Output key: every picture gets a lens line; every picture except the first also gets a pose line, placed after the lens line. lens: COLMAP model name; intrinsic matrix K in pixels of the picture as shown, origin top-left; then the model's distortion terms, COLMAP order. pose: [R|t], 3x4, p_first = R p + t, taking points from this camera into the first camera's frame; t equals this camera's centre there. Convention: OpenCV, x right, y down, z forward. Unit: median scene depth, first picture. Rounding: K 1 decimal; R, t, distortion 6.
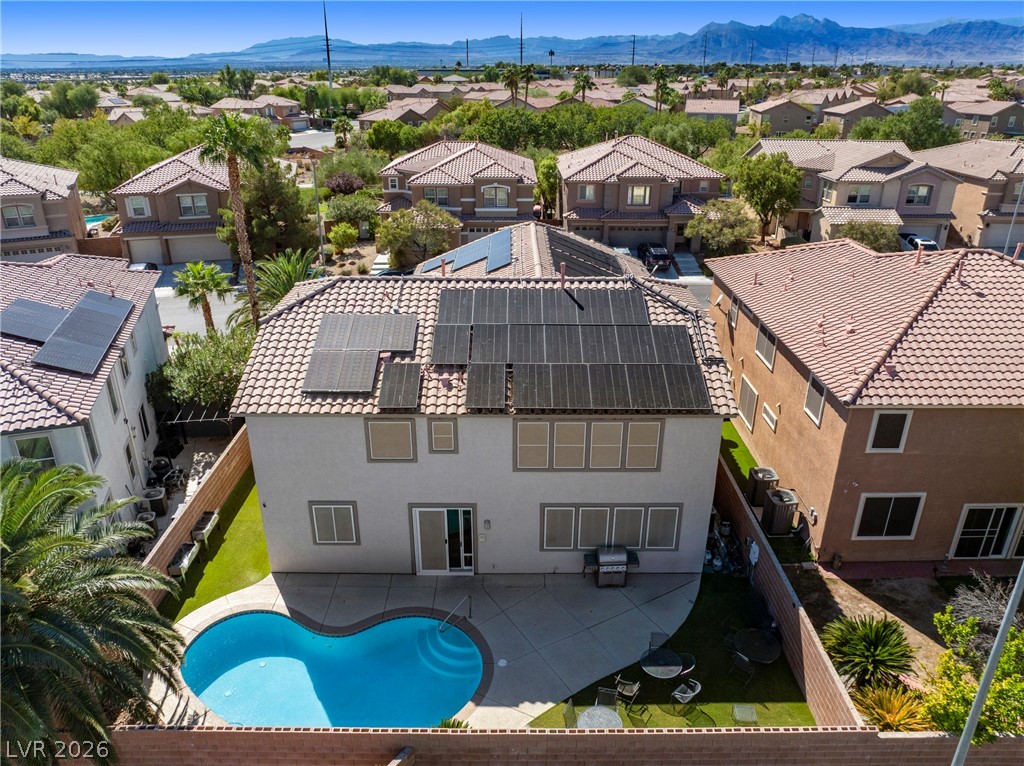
lens RADIAL K [[719.4, 0, 515.4], [0, 719.4, 378.9], [0, 0, 1]] dist [-0.049845, 0.021896]
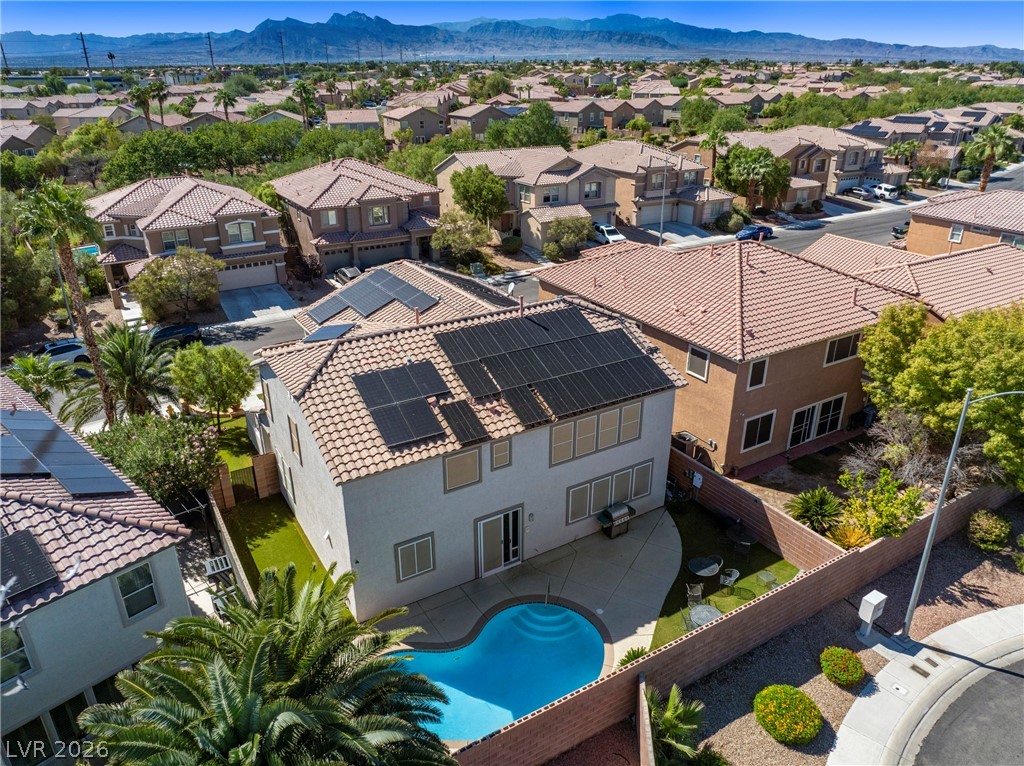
lens RADIAL K [[719.4, 0, 515.1], [0, 719.4, 379.0], [0, 0, 1]] dist [-0.049845, 0.021896]
pose [[0.855977, -0.209220, 0.472791, -0.560710], [0.207853, 0.976565, 0.055838, -0.094858], [-0.473393, 0.050475, 0.879404, -0.065339]]
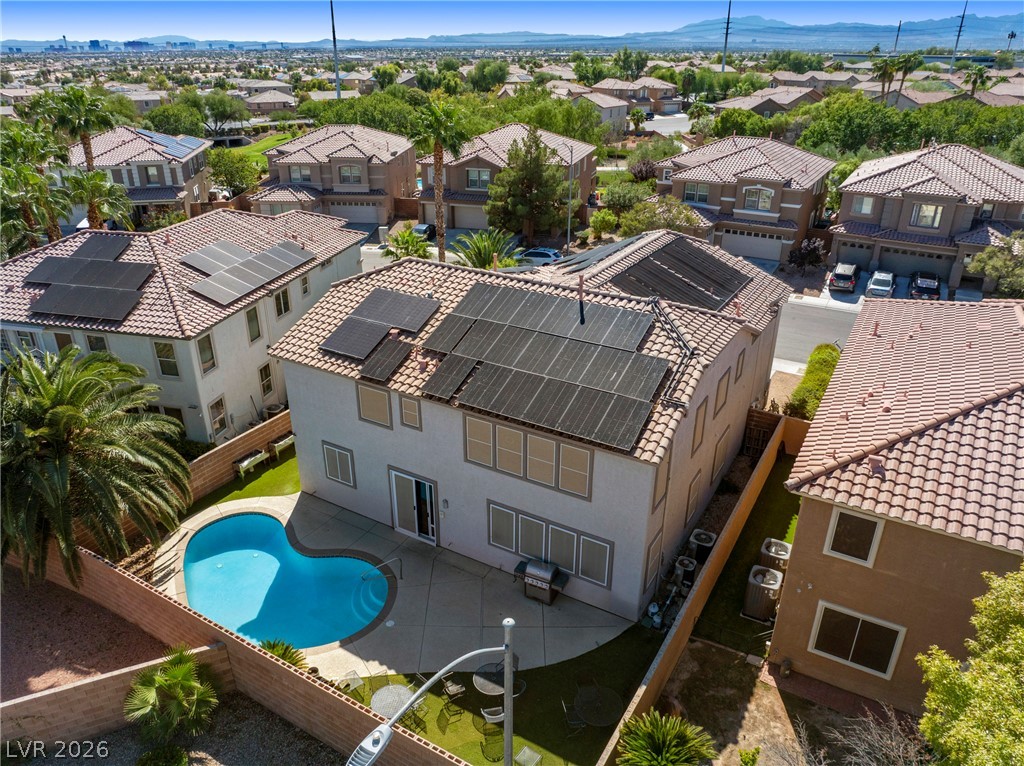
lens RADIAL K [[719.4, 0, 517.0], [0, 719.4, 376.8], [0, 0, 1]] dist [-0.049845, 0.021896]
pose [[0.861903, 0.212513, -0.460393, 0.483980], [-0.203206, 0.976604, 0.070369, -0.076752], [0.464576, 0.032903, 0.884922, 0.087180]]
